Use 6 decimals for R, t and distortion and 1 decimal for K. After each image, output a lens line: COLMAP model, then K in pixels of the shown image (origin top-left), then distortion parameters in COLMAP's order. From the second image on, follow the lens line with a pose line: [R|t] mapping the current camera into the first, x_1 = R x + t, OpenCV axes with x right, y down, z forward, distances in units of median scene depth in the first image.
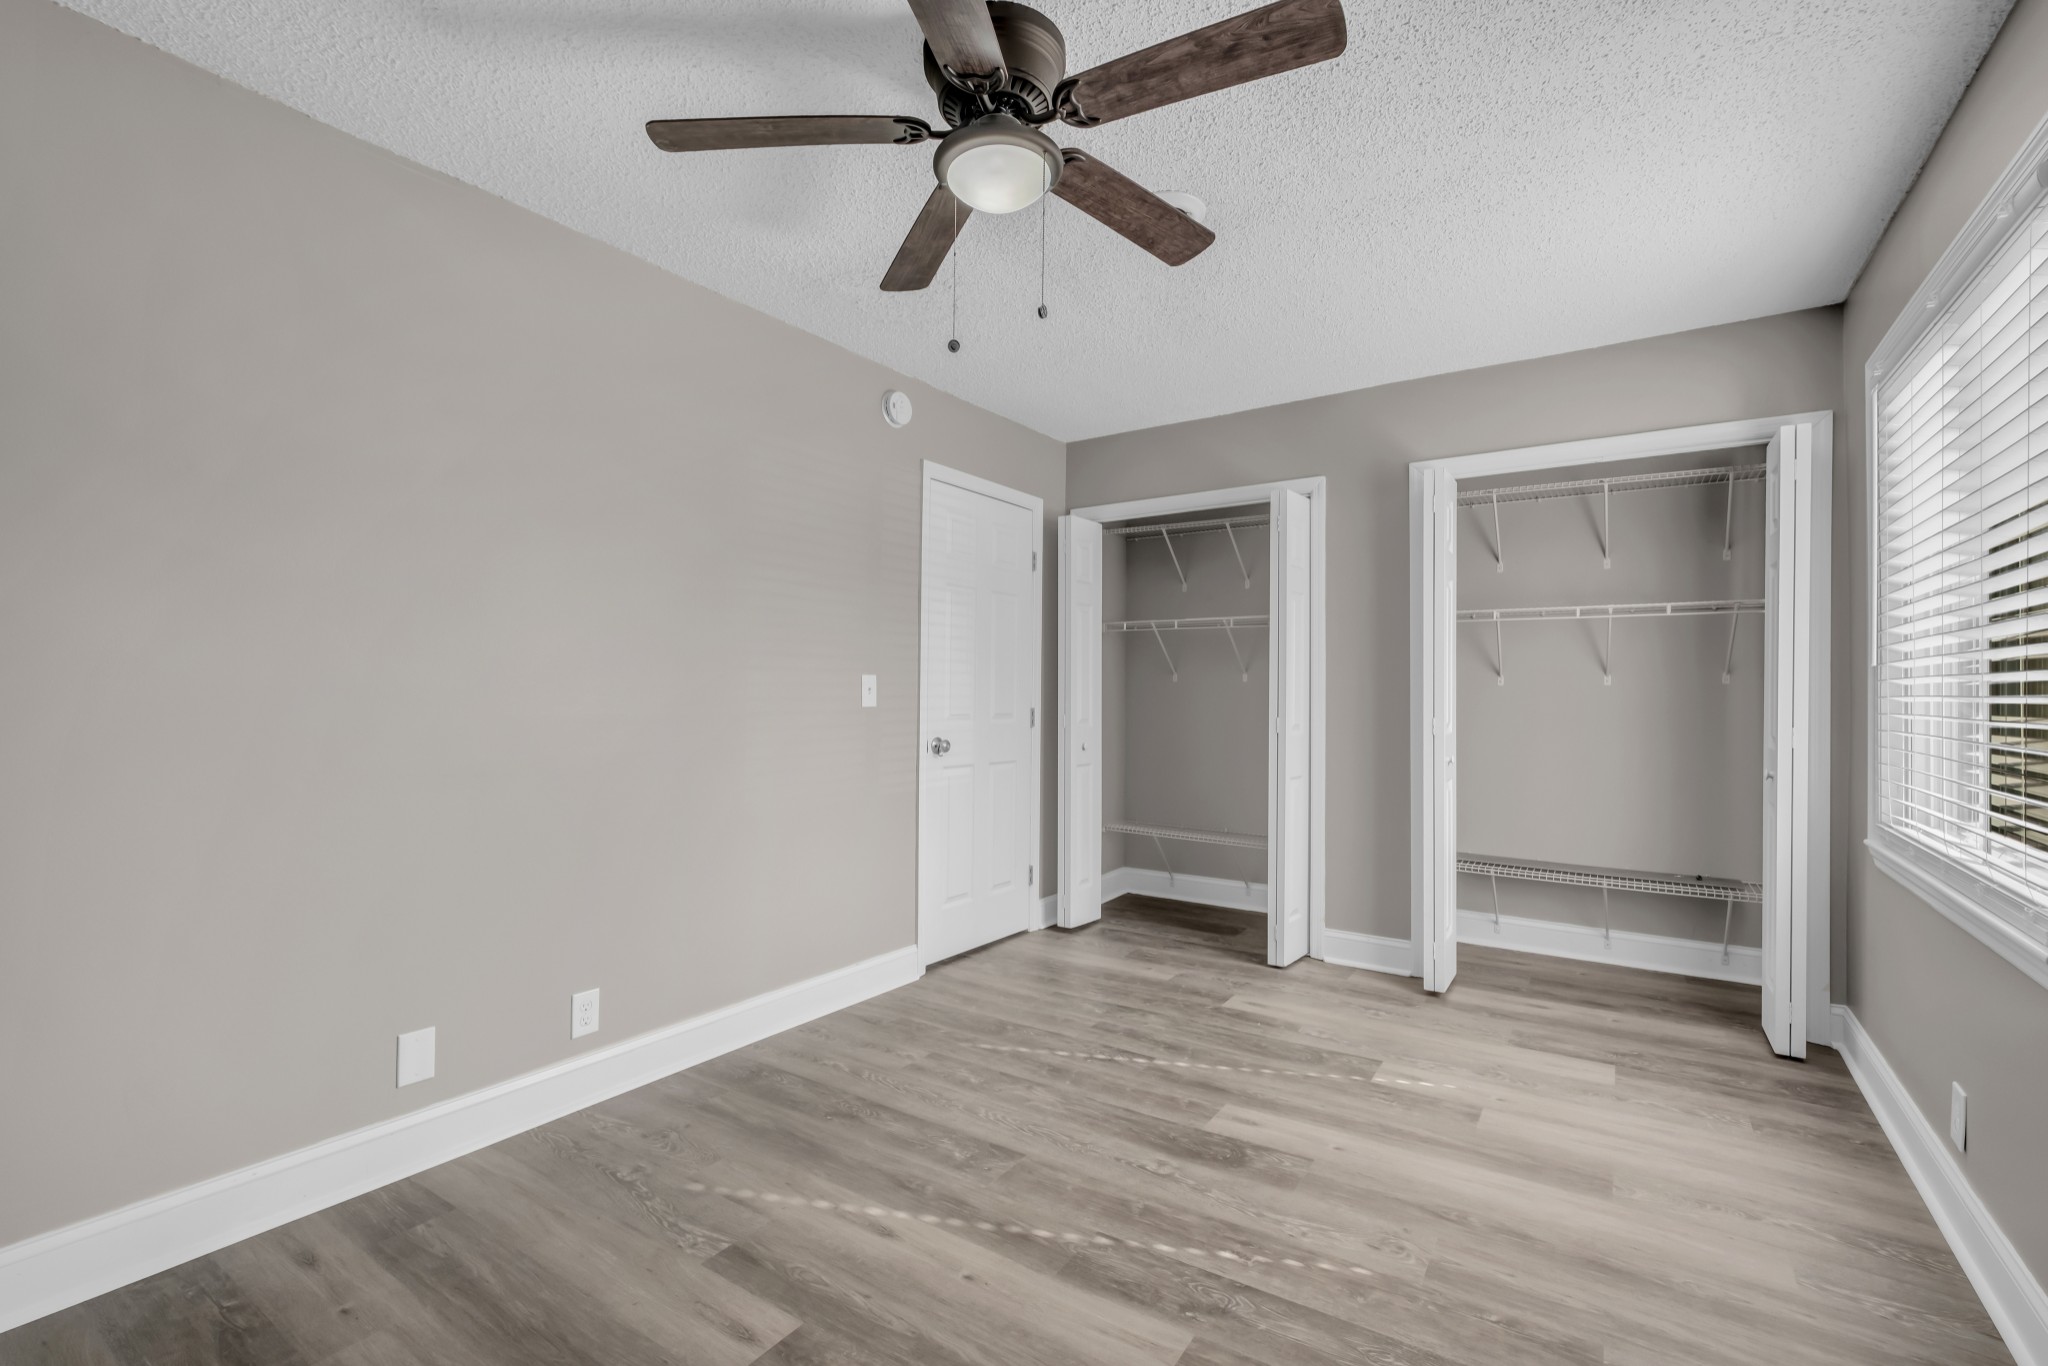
lens RADIAL K [[924.7, 0, 1050.1], [0, 924.7, 691.5], [0, 0, 1]] dist [0.024740, -0.000020]
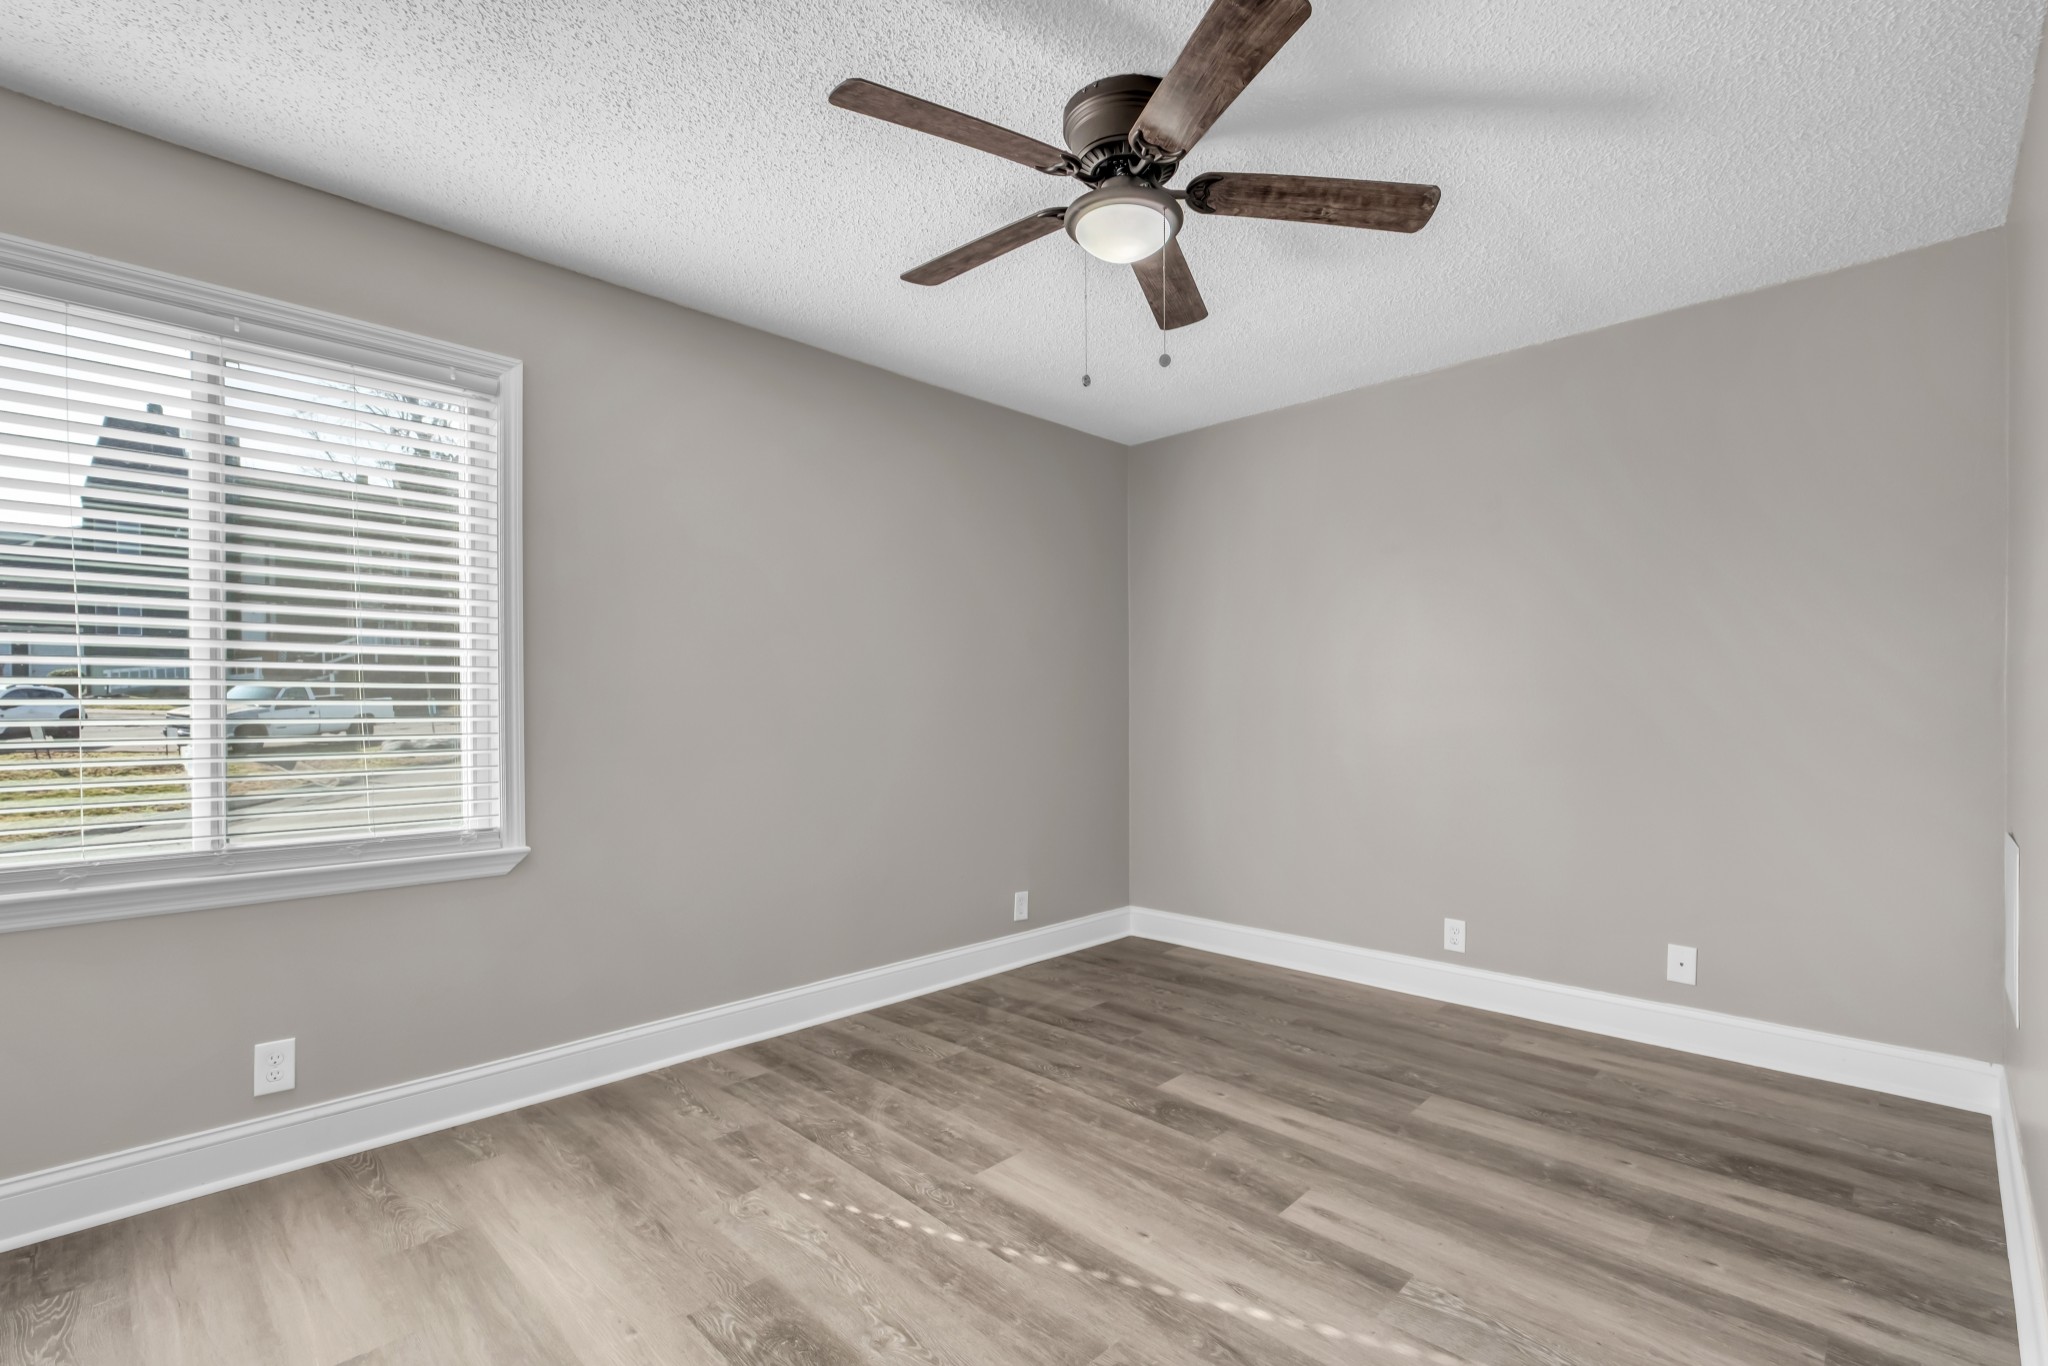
lens RADIAL K [[914.0, 0, 1027.9], [0, 914.0, 711.9], [0, 0, 1]] dist [-0.000469, -0.000043]
pose [[-0.979946, -0.005914, 0.199175, -0.157657], [-0.003609, 0.999922, 0.011933, 0.003083], [-0.199230, 0.010975, -0.979891, 1.985053]]
